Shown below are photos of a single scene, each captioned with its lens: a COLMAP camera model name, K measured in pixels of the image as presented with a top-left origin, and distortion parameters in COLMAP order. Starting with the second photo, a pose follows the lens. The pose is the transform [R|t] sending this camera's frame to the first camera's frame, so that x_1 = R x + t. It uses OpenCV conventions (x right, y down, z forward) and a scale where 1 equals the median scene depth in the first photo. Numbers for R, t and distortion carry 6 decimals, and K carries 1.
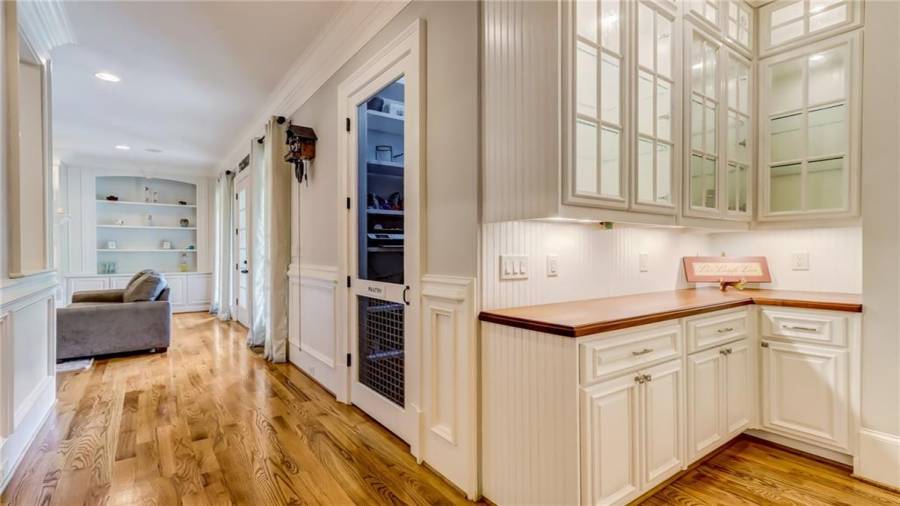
lens RADIAL K [[421.0, 0, 450.0], [0, 421.0, 253.0], [0, 0, 1]] dist [-0.000657, 0.000384]
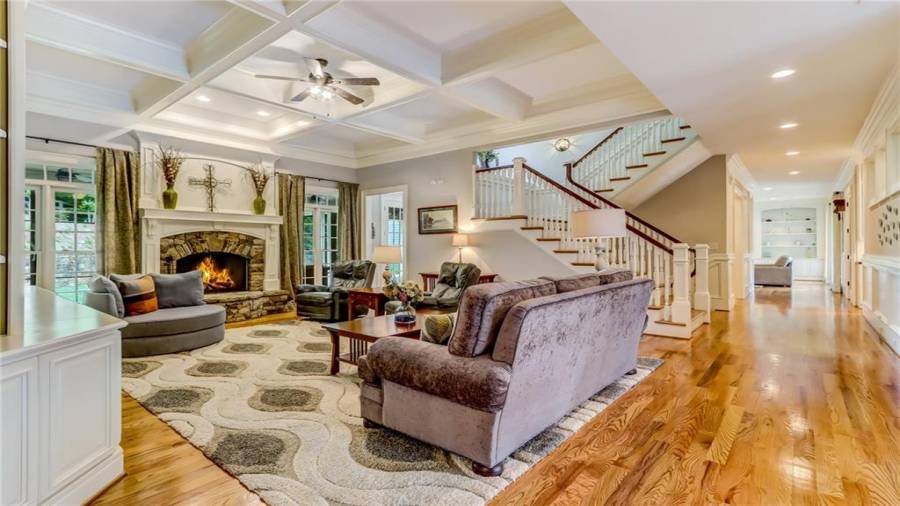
lens RADIAL K [[421.0, 0, 450.0], [0, 421.0, 253.0], [0, 0, 1]] dist [-0.000657, 0.000384]
pose [[0.242434, 0.007582, -0.970138, 0.779494], [0.001397, 0.999966, 0.008164, 0.006831], [0.970167, -0.003335, 0.242415, -0.965300]]
